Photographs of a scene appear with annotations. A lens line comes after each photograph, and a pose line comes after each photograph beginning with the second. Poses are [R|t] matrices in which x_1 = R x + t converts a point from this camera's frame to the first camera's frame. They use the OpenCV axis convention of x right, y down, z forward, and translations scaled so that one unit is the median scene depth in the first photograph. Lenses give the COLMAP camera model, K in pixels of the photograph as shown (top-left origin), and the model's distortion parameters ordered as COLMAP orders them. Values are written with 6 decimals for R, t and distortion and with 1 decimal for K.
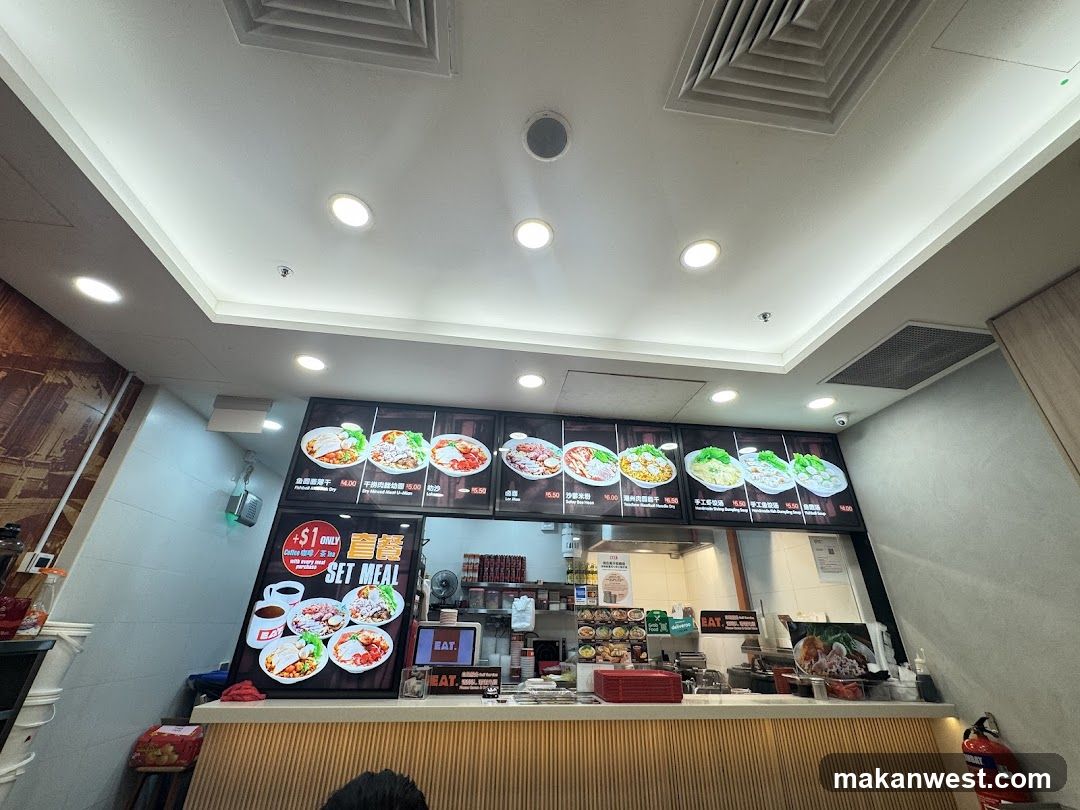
lens RADIAL K [[428.5, 0, 542.1], [0, 428.5, 402.1], [0, 0, 1]] dist [0.002878, -0.001763]
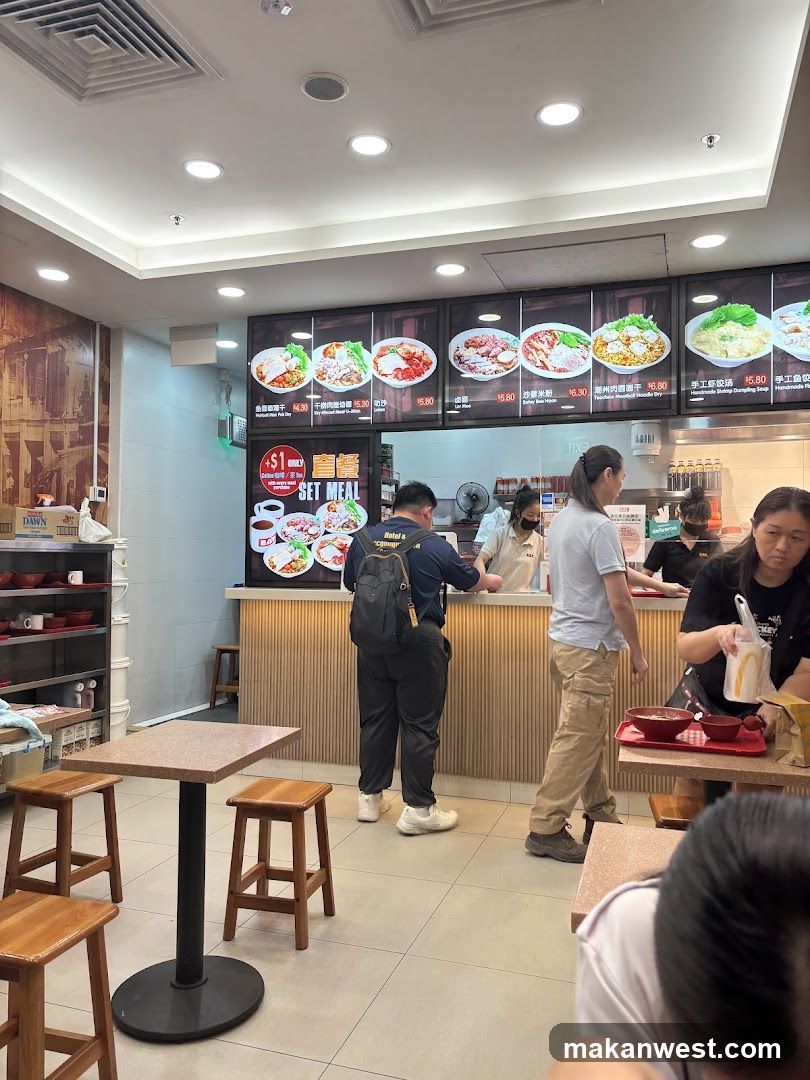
lens RADIAL K [[821.2, 0, 407.0], [0, 821.2, 543.5], [0, 0, 1]] dist [0.042713, -0.025118]
pose [[0.897670, -0.017045, -0.440338, 0.585205], [0.208270, 0.897016, 0.389855, -0.210873], [0.388346, -0.441670, 0.808774, -0.562220]]
